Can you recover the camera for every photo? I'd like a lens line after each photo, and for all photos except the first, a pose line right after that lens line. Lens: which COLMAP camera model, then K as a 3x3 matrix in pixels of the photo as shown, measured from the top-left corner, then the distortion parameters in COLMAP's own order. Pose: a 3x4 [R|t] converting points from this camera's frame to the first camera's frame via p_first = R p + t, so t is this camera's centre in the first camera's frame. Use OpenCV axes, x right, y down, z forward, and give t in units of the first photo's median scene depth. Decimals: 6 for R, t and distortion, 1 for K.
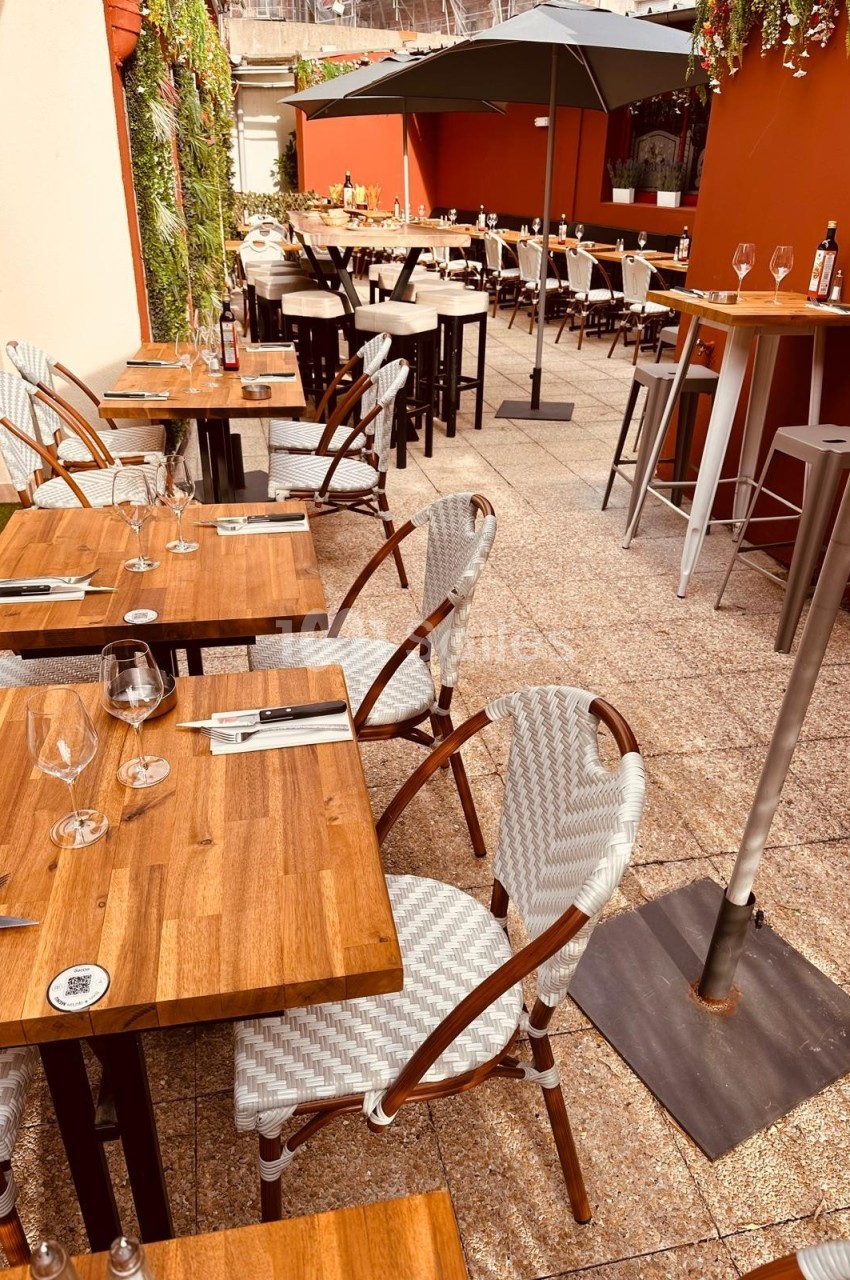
lens RADIAL K [[904.7, 0, 425.0], [0, 904.7, 640.0], [0, 0, 1]] dist [-0.006522, -0.008720]
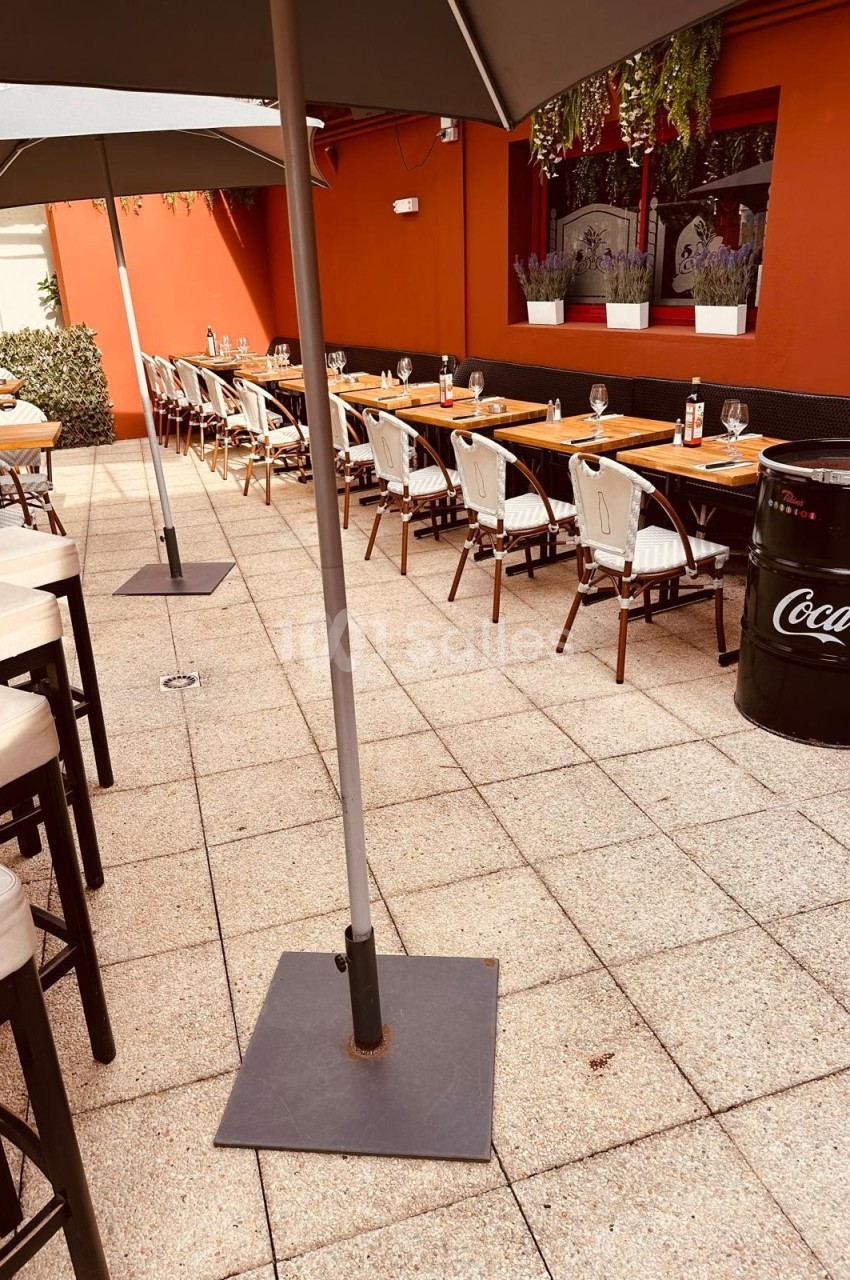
lens RADIAL K [[904.7, 0, 425.0], [0, 904.7, 640.0], [0, 0, 1]] dist [-0.006522, -0.008720]
pose [[0.994653, -0.078682, 0.066885, 0.090466], [0.085015, 0.991569, -0.097798, -0.245189], [-0.058627, 0.102961, 0.992956, 0.470604]]
